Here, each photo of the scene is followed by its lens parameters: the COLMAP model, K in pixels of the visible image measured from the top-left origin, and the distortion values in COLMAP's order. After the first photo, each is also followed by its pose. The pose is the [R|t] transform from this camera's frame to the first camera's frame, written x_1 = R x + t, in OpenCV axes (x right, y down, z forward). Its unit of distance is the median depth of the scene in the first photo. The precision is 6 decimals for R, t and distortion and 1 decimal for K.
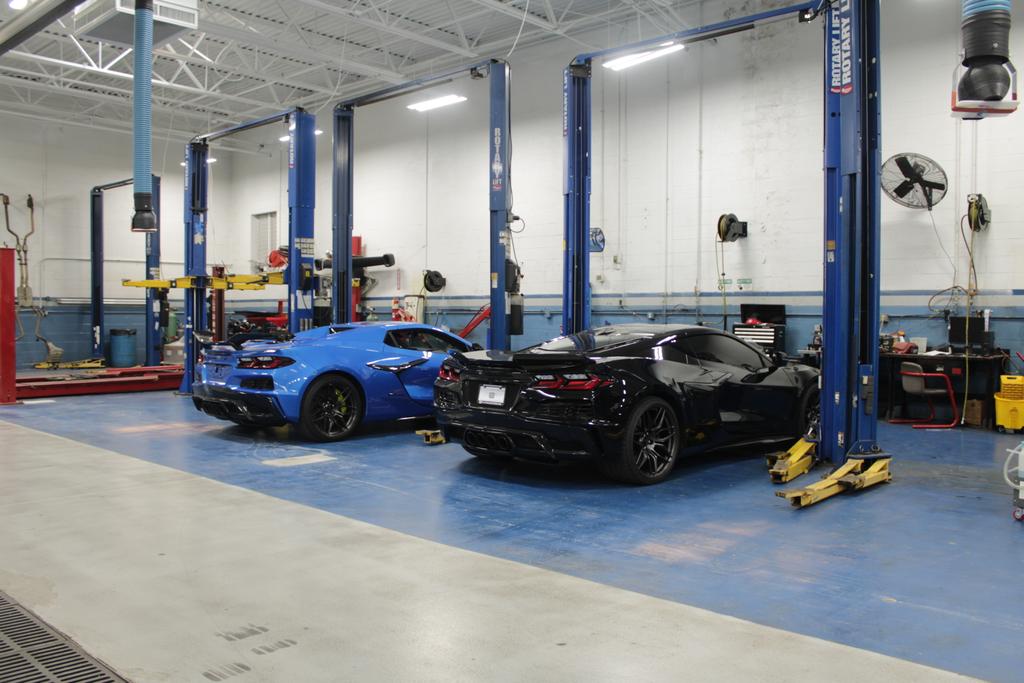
lens RADIAL K [[903.1, 0, 512.4], [0, 903.1, 337.8], [0, 0, 1]] dist [-0.013996, -0.002466]
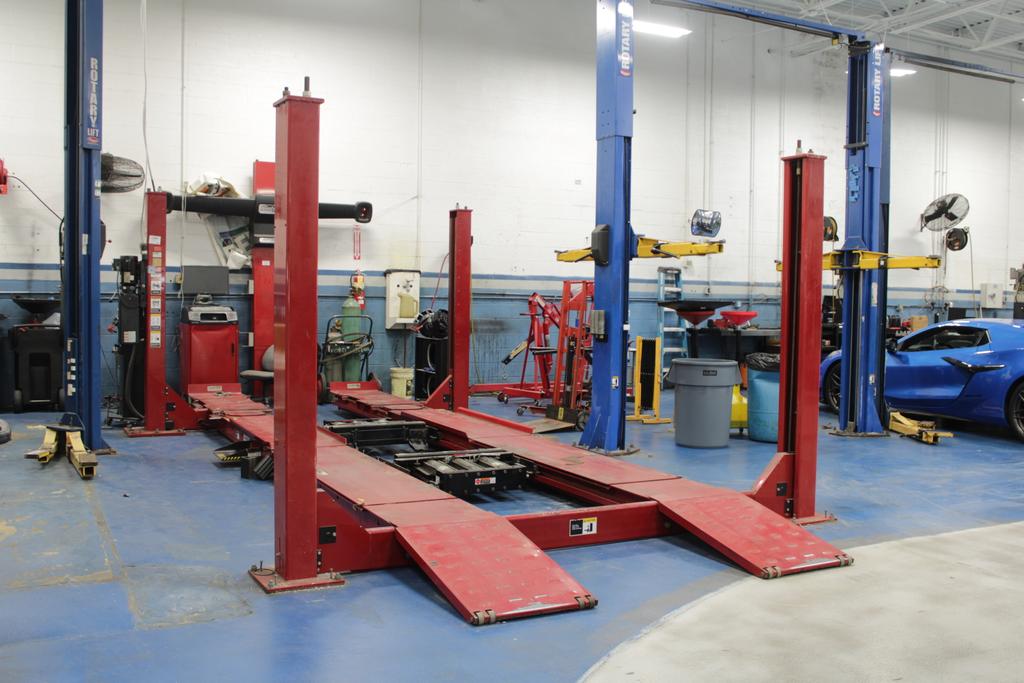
lens RADIAL K [[986.8, 0, 512.9], [0, 986.8, 341.0], [0, 0, 1]] dist [-0.015420, 0.000000]
pose [[0.326982, -0.038953, 0.944227, -0.947764], [0.010746, 0.999239, 0.037501, -0.026776], [-0.944969, -0.002115, 0.327152, 0.855410]]
